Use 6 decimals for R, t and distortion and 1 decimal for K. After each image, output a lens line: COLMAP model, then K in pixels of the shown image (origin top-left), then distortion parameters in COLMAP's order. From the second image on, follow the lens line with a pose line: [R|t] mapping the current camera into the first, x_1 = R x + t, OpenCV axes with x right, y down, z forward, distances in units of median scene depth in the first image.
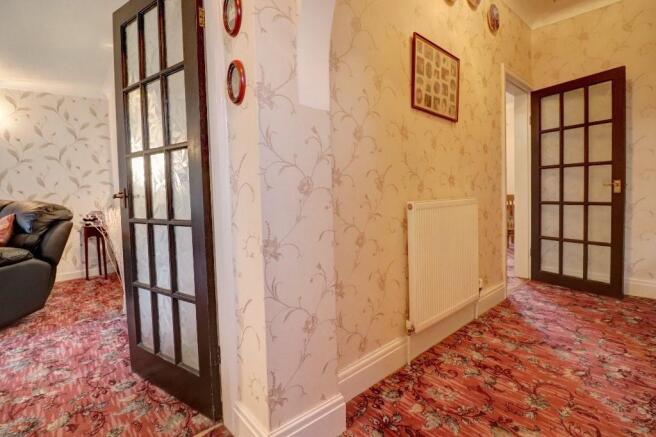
lens RADIAL K [[308.5, 0, 329.5], [0, 308.5, 206.4], [0, 0, 1]] dist [-0.023096, -0.000272]
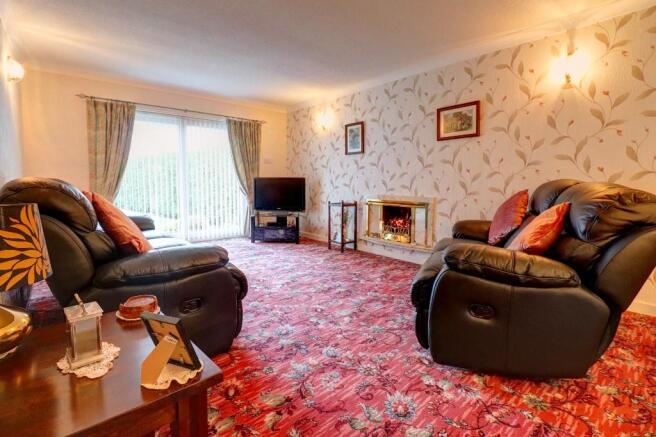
lens RADIAL K [[308.5, 0, 329.5], [0, 308.5, 206.4], [0, 0, 1]] dist [-0.023096, -0.000272]
pose [[-0.008721, 0.110704, -0.993815, -0.418837], [-0.047596, 0.992681, 0.110995, -0.013084], [0.998829, 0.048270, -0.003388, 0.506960]]
